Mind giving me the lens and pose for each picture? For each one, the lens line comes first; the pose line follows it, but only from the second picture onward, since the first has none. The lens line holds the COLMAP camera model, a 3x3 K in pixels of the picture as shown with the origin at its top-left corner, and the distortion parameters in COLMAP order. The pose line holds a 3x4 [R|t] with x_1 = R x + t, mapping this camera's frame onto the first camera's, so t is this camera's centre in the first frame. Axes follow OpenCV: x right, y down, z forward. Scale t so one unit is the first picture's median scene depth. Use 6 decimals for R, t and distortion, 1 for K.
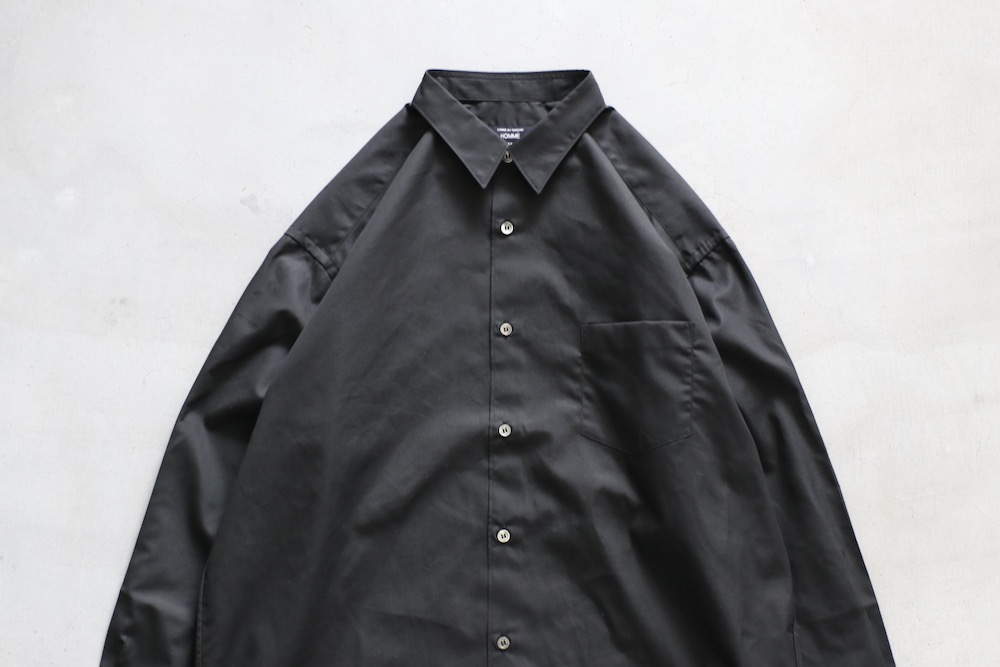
lens RADIAL K [[2181.8, 0, 505.1], [0, 2181.8, 337.3], [0, 0, 1]] dist [-0.026398, 0.000000]
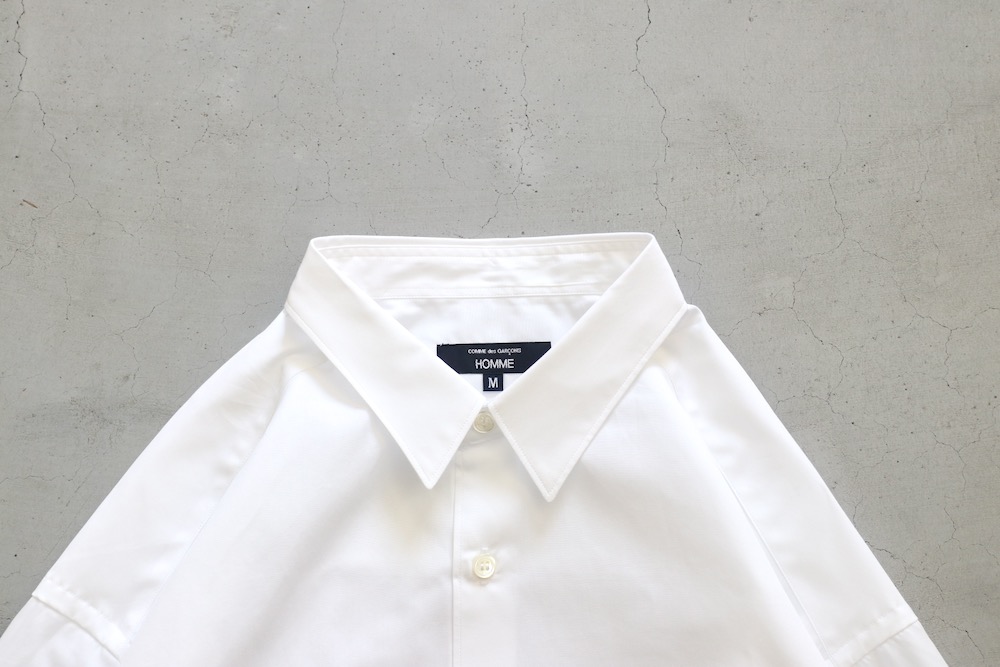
lens RADIAL K [[1731.3, 0, 491.4], [0, 1731.3, 336.9], [0, 0, 1]] dist [-0.047157, 0.000000]
pose [[0.999756, -0.014406, 0.016753, 0.008258], [0.013981, 0.999584, 0.025223, -0.121387], [-0.017109, -0.024983, 0.999541, 0.608084]]
